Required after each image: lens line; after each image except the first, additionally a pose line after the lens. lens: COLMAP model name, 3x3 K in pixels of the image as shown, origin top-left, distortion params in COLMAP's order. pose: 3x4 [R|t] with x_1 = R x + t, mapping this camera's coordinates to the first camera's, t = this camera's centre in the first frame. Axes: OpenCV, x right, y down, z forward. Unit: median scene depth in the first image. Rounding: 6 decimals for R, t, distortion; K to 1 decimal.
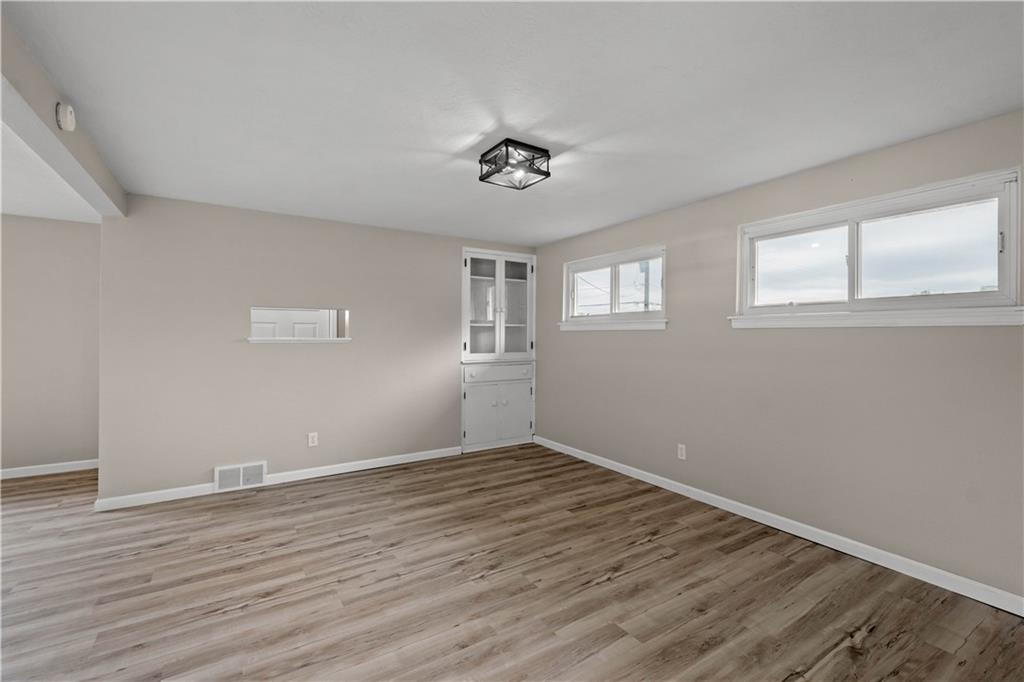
lens RADIAL K [[447.4, 0, 512.1], [0, 447.4, 333.3], [0, 0, 1]] dist [0.012597, -0.000300]
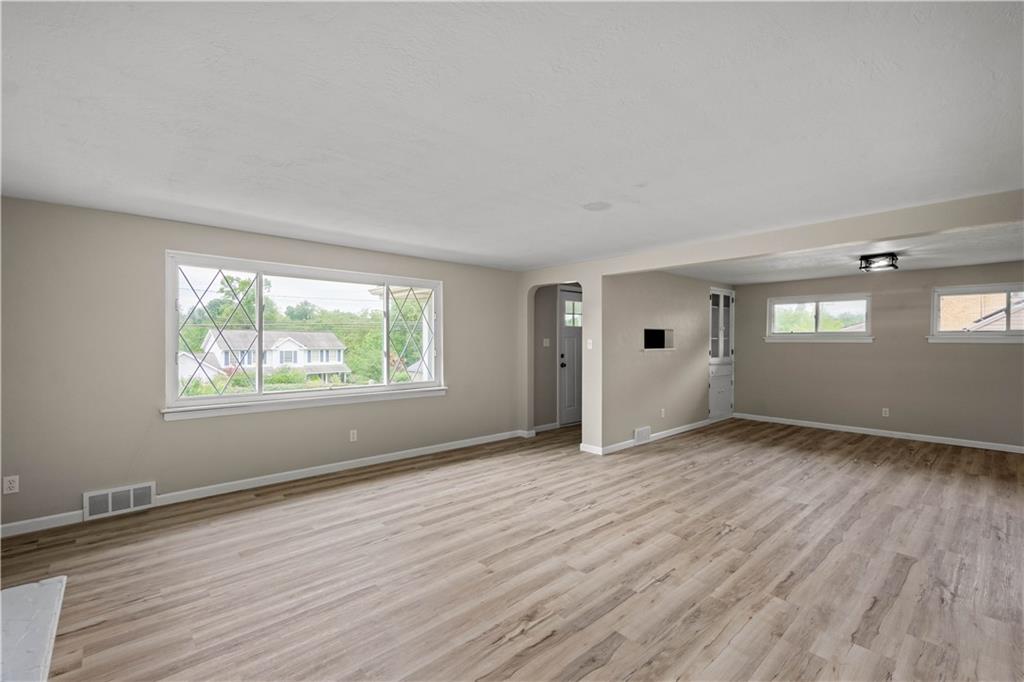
lens RADIAL K [[447.4, 0, 507.1], [0, 447.4, 347.4], [0, 0, 1]] dist [0.012597, -0.000300]
pose [[0.983581, -0.000985, 0.180463, -0.993099], [-0.002439, 0.999821, 0.018749, -0.014992], [-0.180449, -0.018881, 0.983403, -0.335592]]
